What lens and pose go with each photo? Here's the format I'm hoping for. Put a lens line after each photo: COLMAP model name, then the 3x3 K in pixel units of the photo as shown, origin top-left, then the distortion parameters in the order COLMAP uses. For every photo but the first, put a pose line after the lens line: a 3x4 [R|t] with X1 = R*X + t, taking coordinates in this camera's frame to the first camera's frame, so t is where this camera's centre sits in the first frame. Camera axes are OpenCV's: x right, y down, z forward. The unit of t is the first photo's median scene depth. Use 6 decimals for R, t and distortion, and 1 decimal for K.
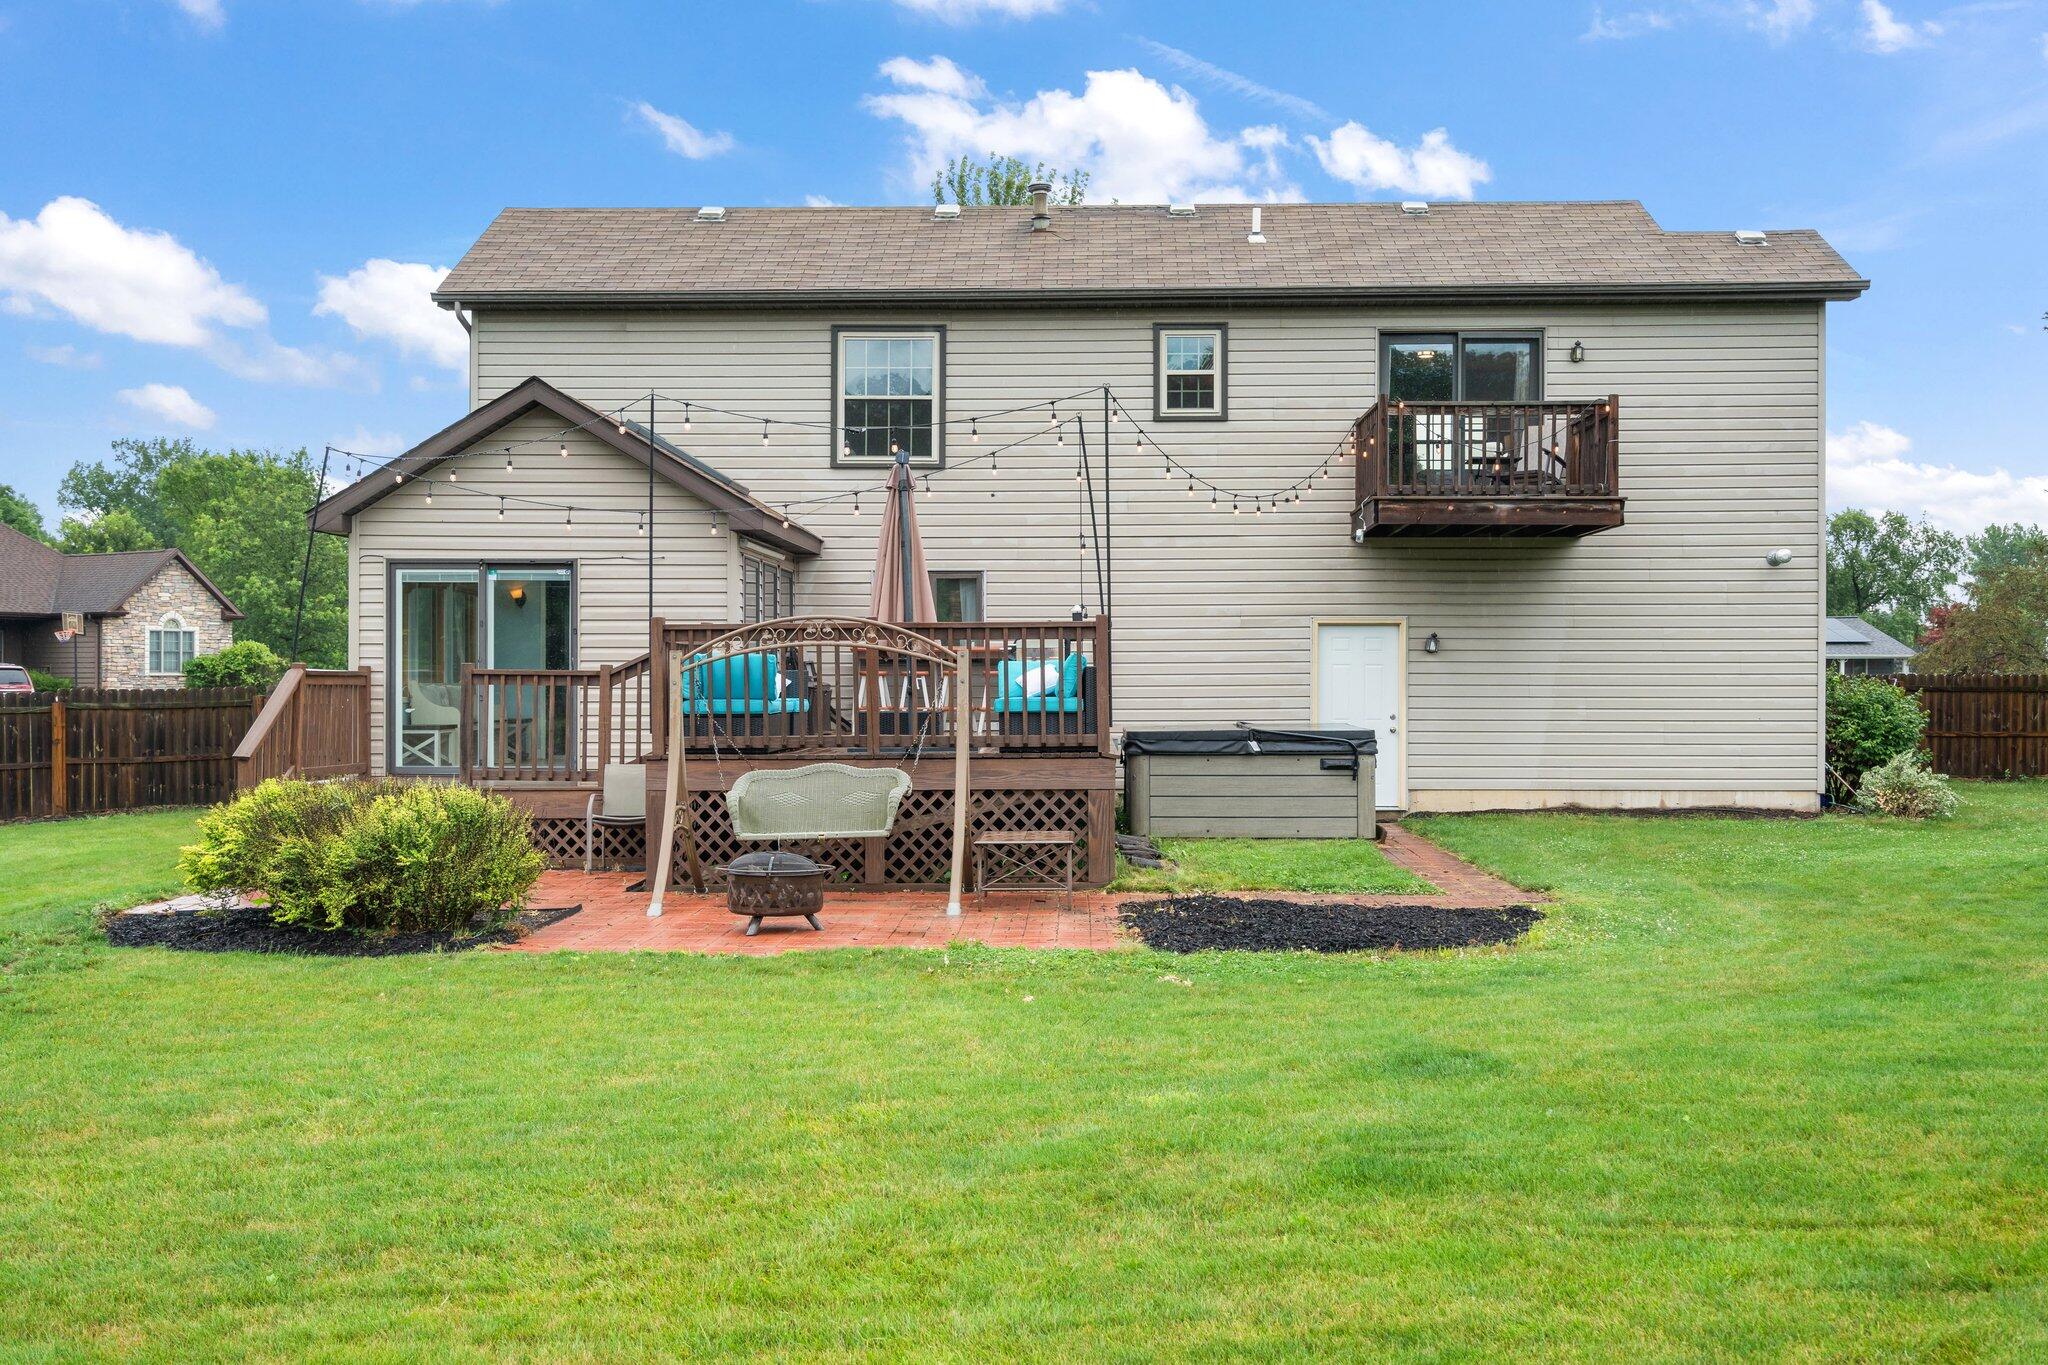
lens RADIAL K [[2025.6, 0, 1024.0], [0, 2025.6, 682.5], [0, 0, 1]] dist [-0.001980, -0.001143]
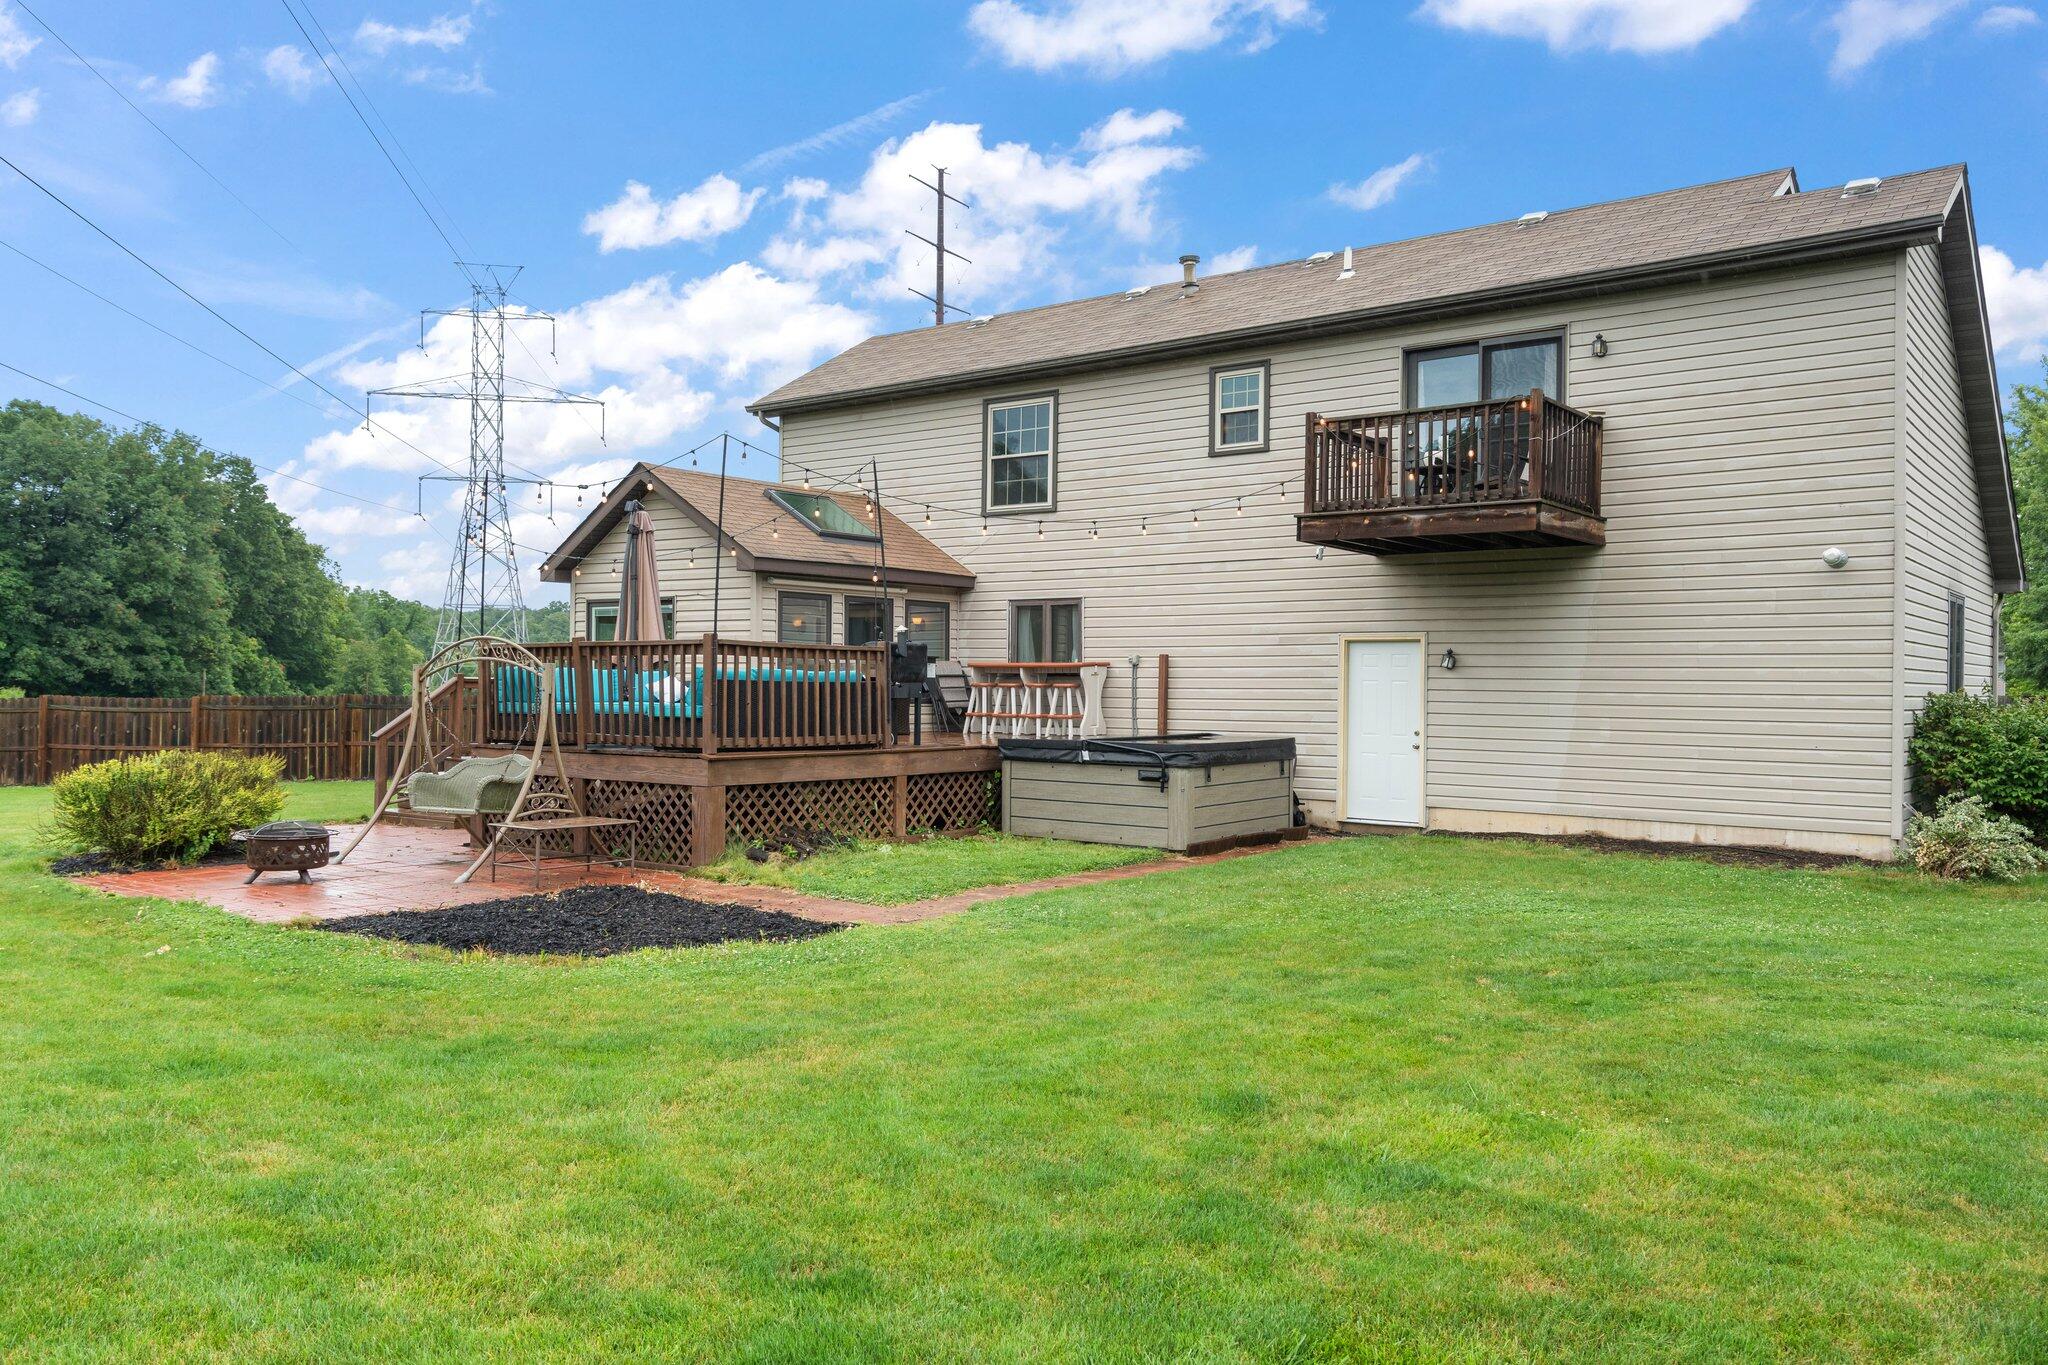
lens RADIAL K [[1502.6, 0, 1024.0], [0, 1502.6, 682.5], [0, 0, 1]] dist [0.003422, 0.000855]
pose [[0.807010, 0.008059, -0.590482, 0.466433], [-0.011812, 0.999927, -0.002496, -0.003904], [0.590419, 0.008989, 0.807047, 0.287272]]
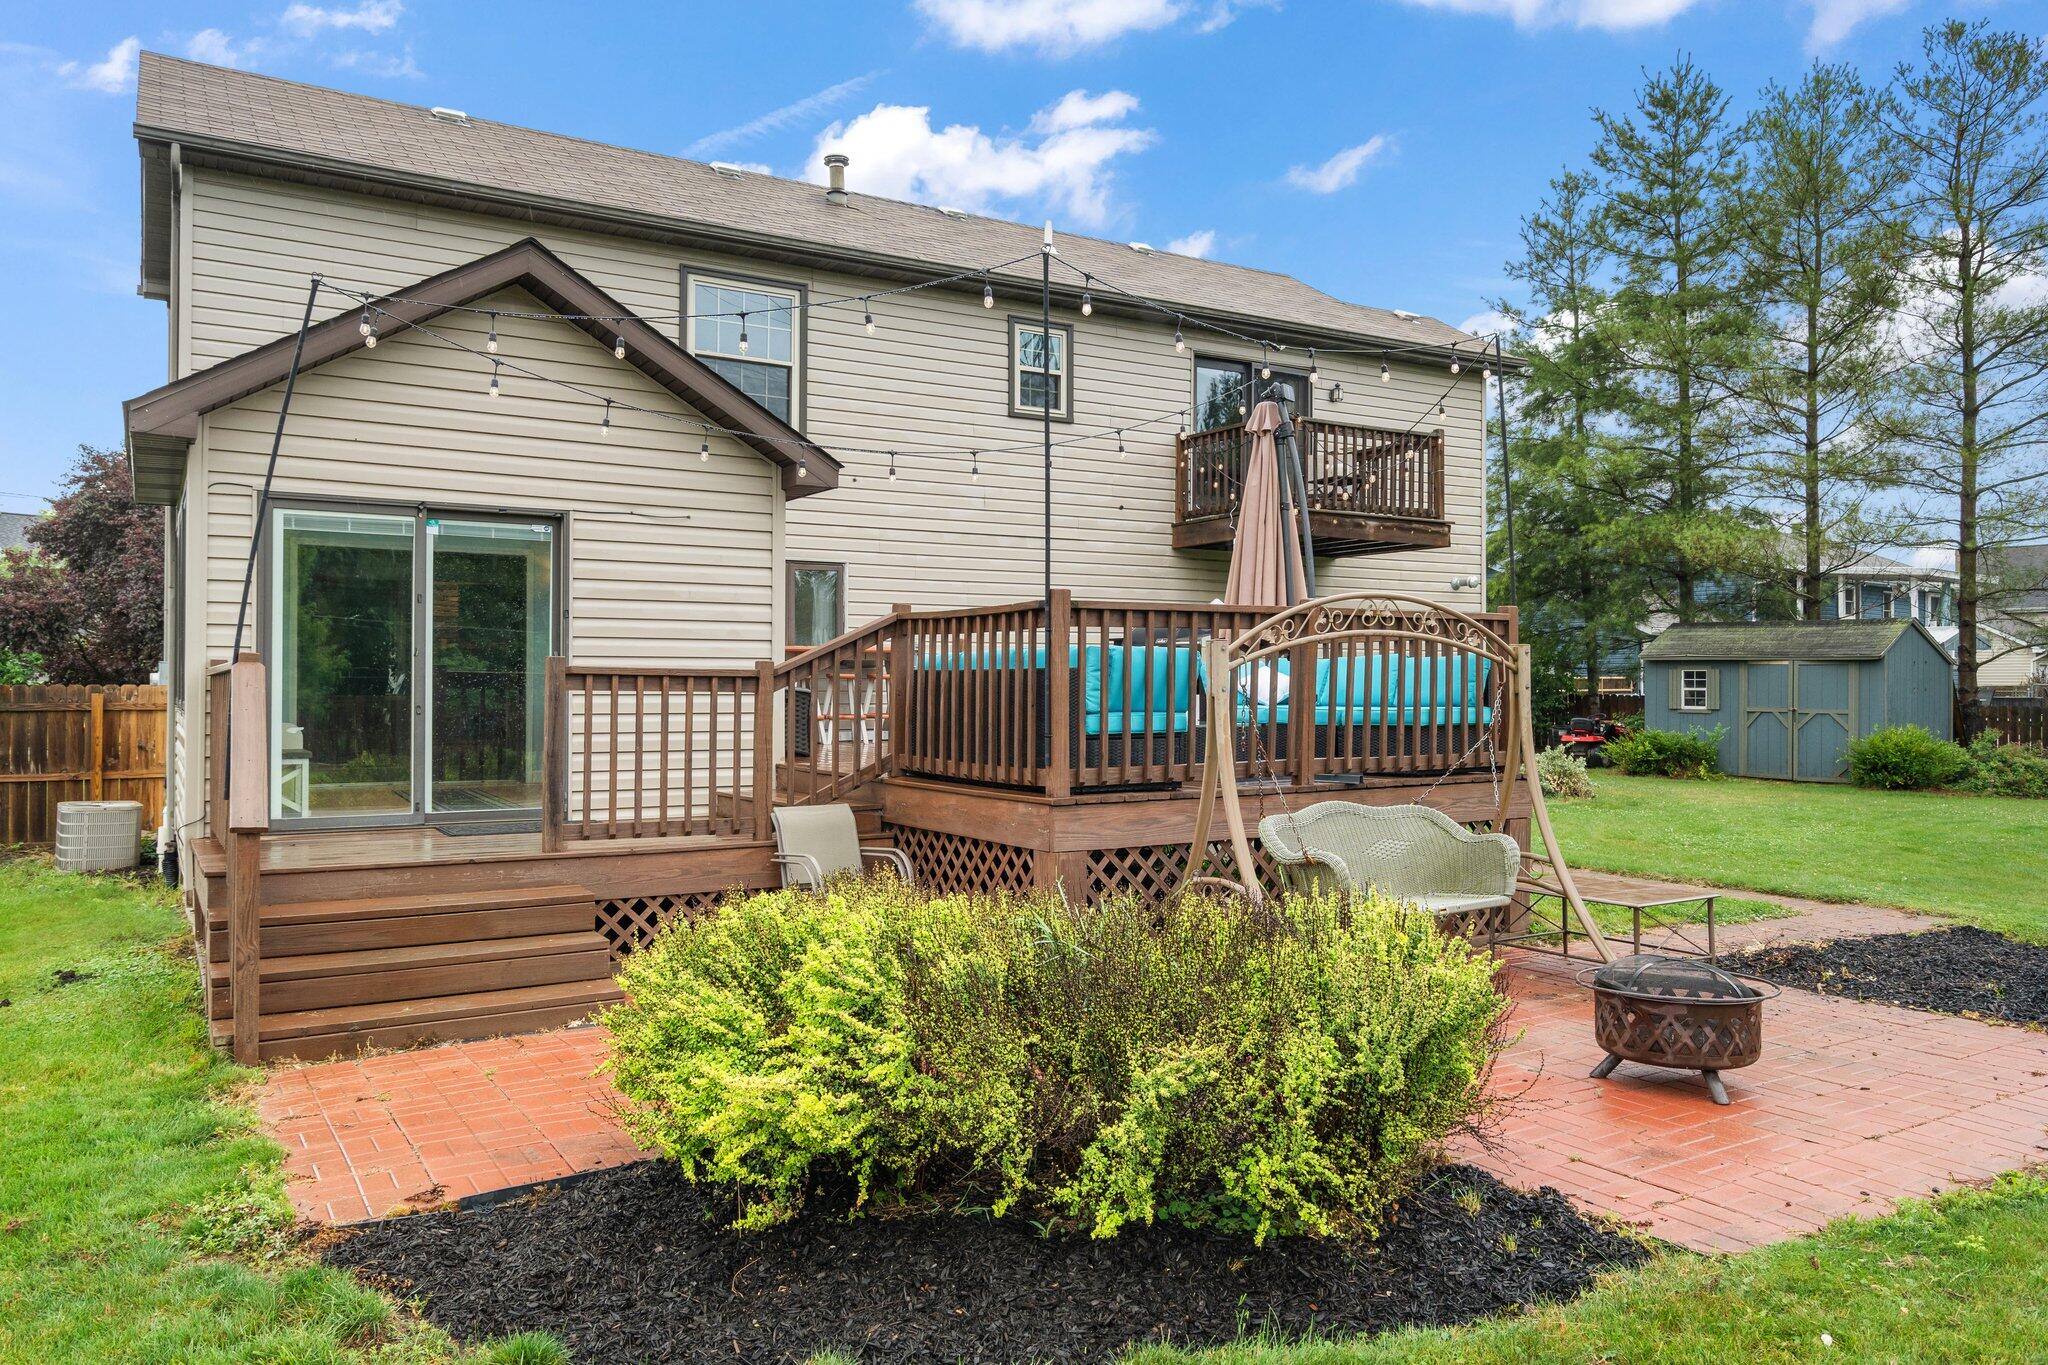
lens RADIAL K [[1447.3, 0, 1024.0], [0, 1447.3, 682.5], [0, 0, 1]] dist [0.010019, 0.002211]
pose [[0.838240, 0.002321, 0.545296, -0.307993], [-0.001204, 0.999996, -0.002404, -0.000436], [-0.545300, 0.001359, 0.838240, 0.419088]]
